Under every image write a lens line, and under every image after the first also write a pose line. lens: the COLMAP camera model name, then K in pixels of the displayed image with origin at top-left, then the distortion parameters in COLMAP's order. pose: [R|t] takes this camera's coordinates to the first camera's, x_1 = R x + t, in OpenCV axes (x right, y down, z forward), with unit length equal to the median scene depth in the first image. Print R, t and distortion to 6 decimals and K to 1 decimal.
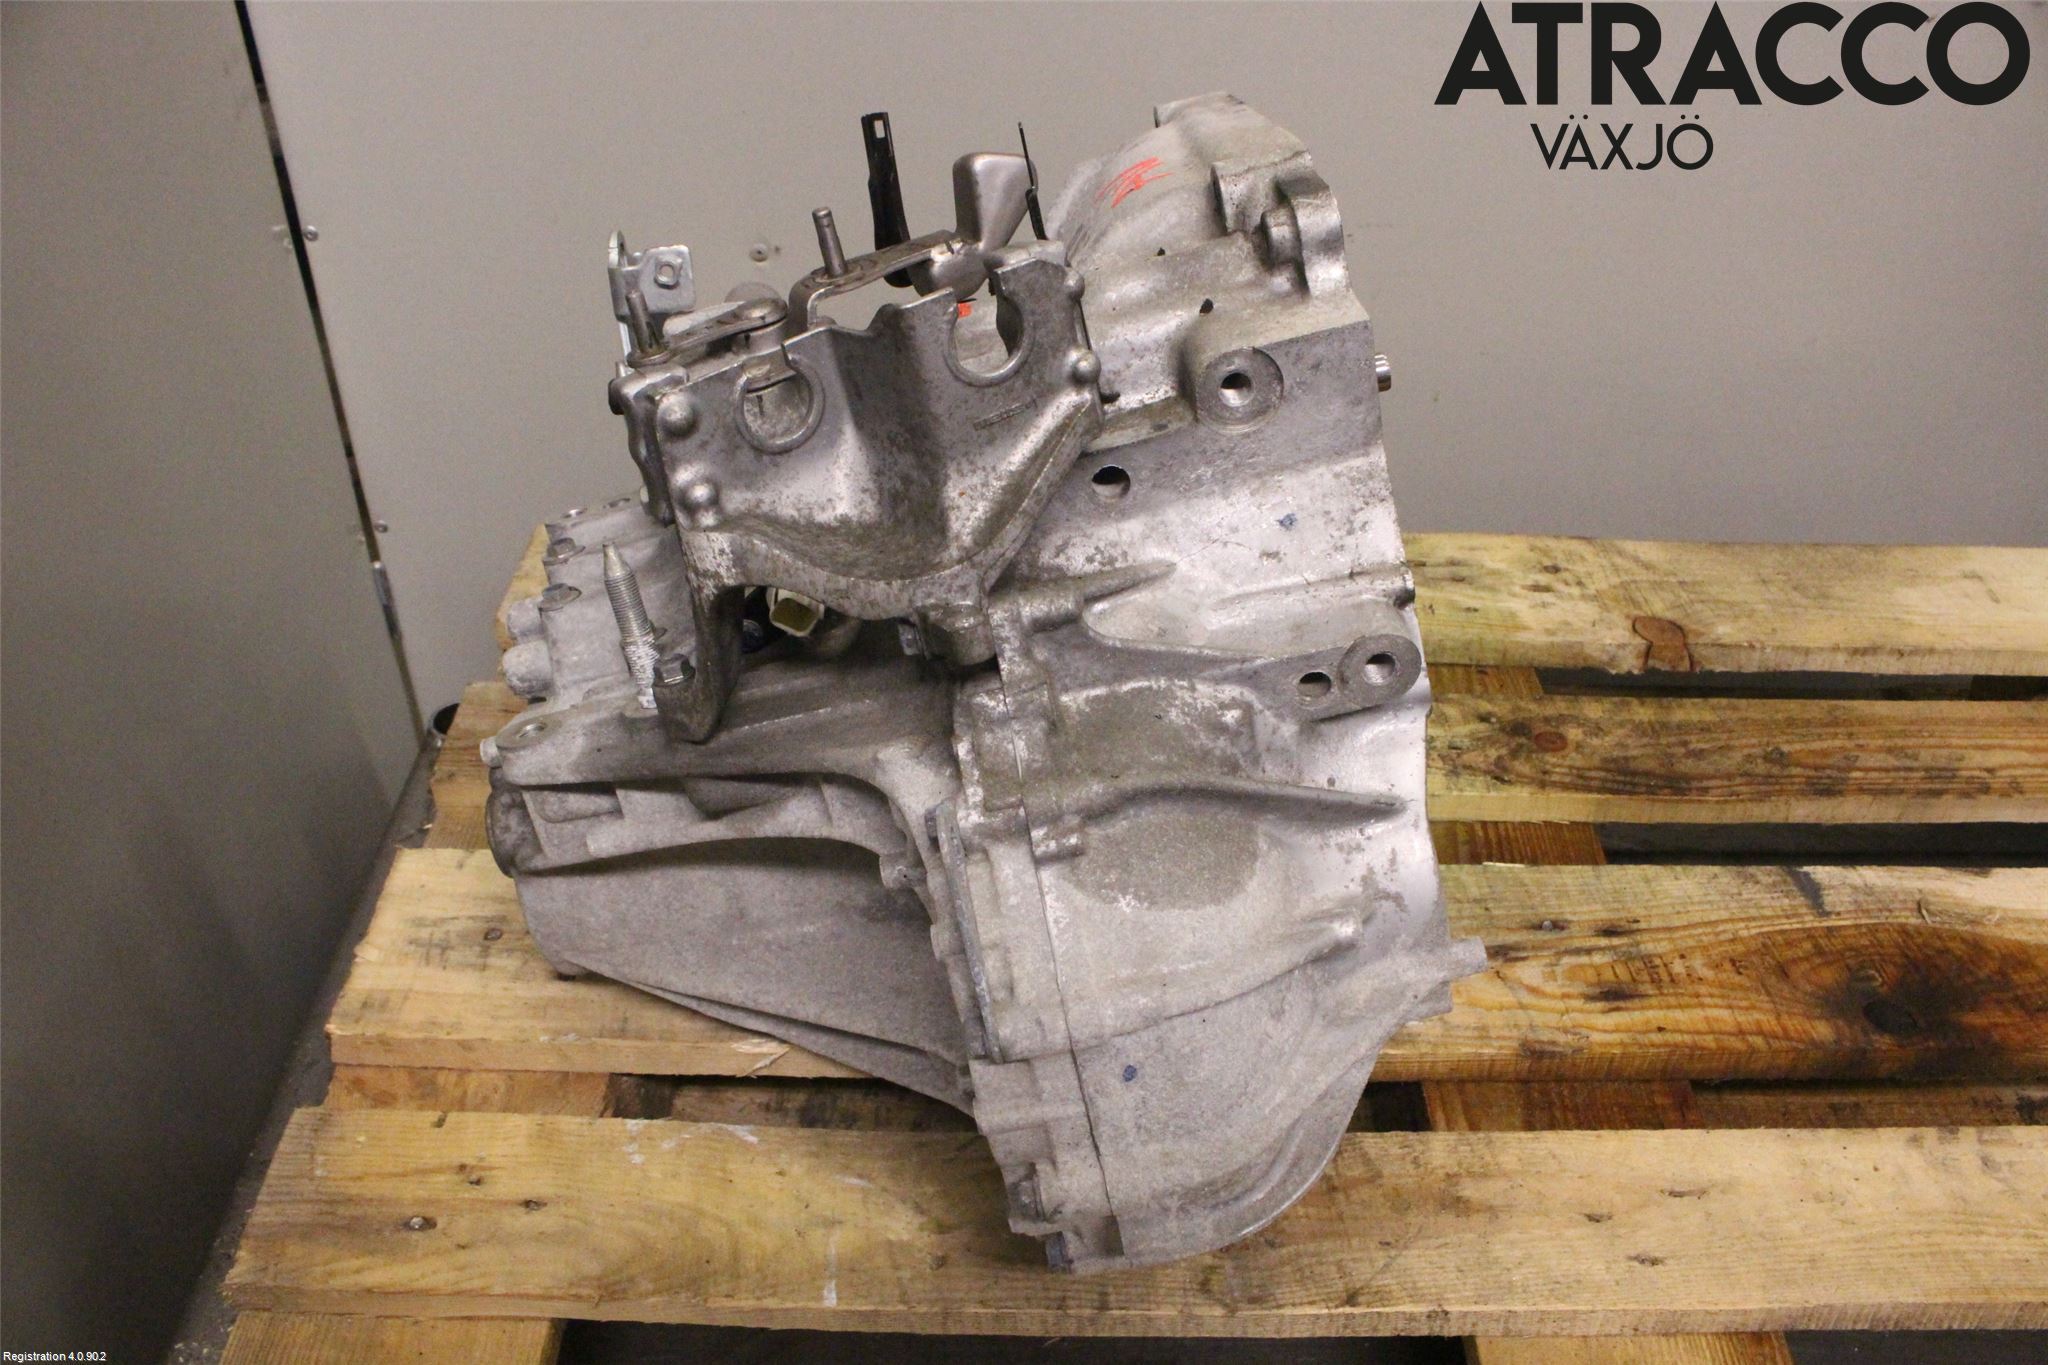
lens RADIAL K [[1725.6, 0, 1015.4], [0, 1725.6, 712.2], [0, 0, 1]] dist [-0.149710, 0.119842]
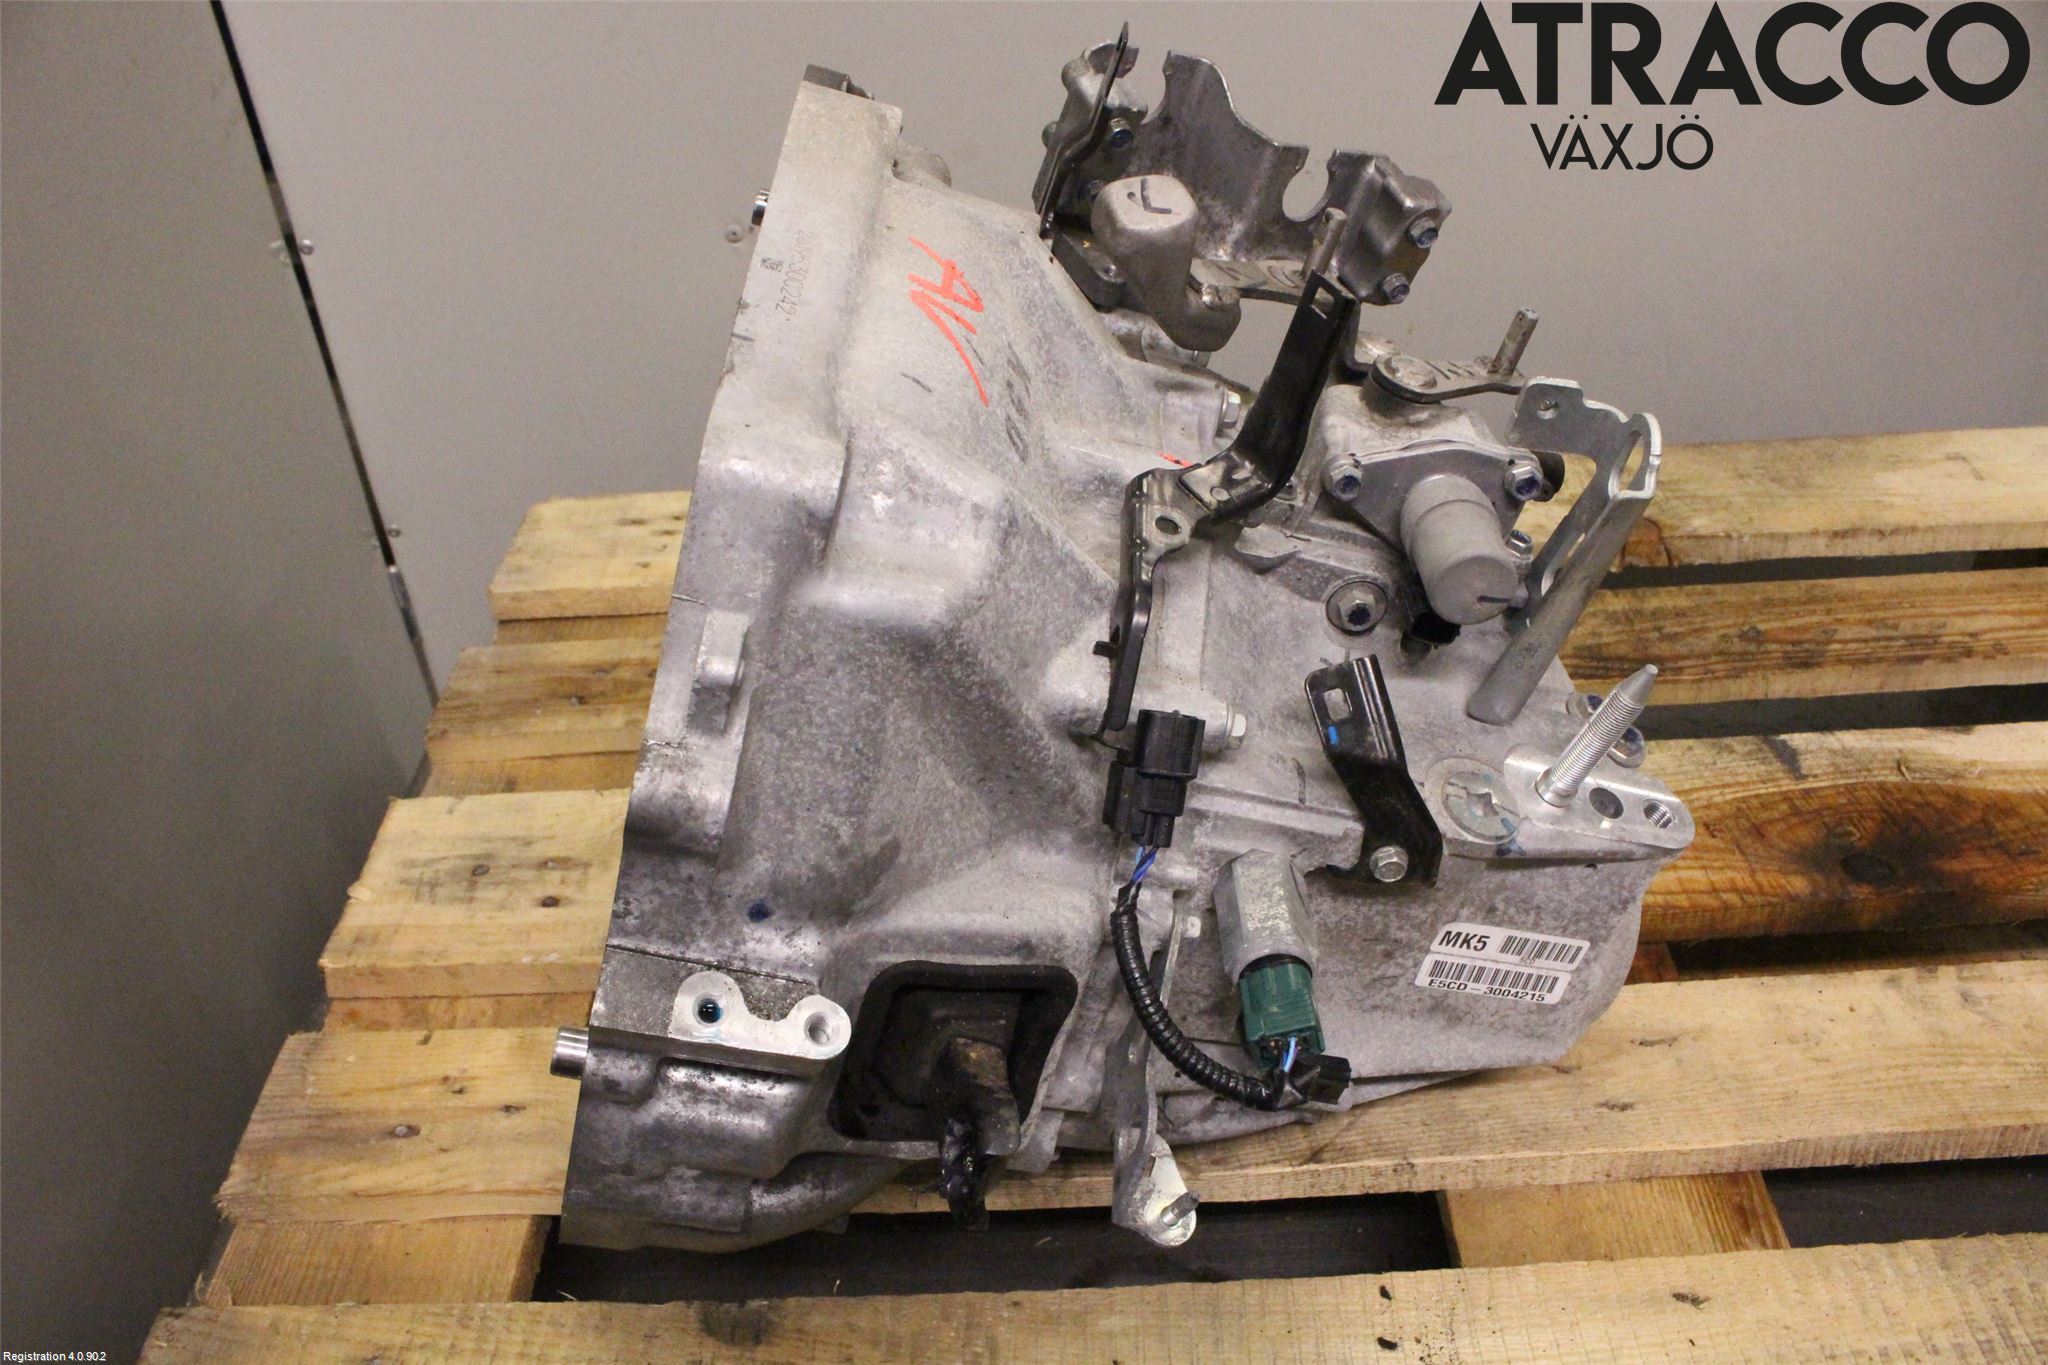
lens RADIAL K [[1725.6, 0, 1015.4], [0, 1725.6, 712.2], [0, 0, 1]] dist [-0.149710, 0.119842]
pose [[0.996961, -0.062534, -0.046457, 0.071534], [0.061176, 0.997673, -0.030100, 0.088112], [0.048232, 0.027167, 0.998467, -0.016736]]
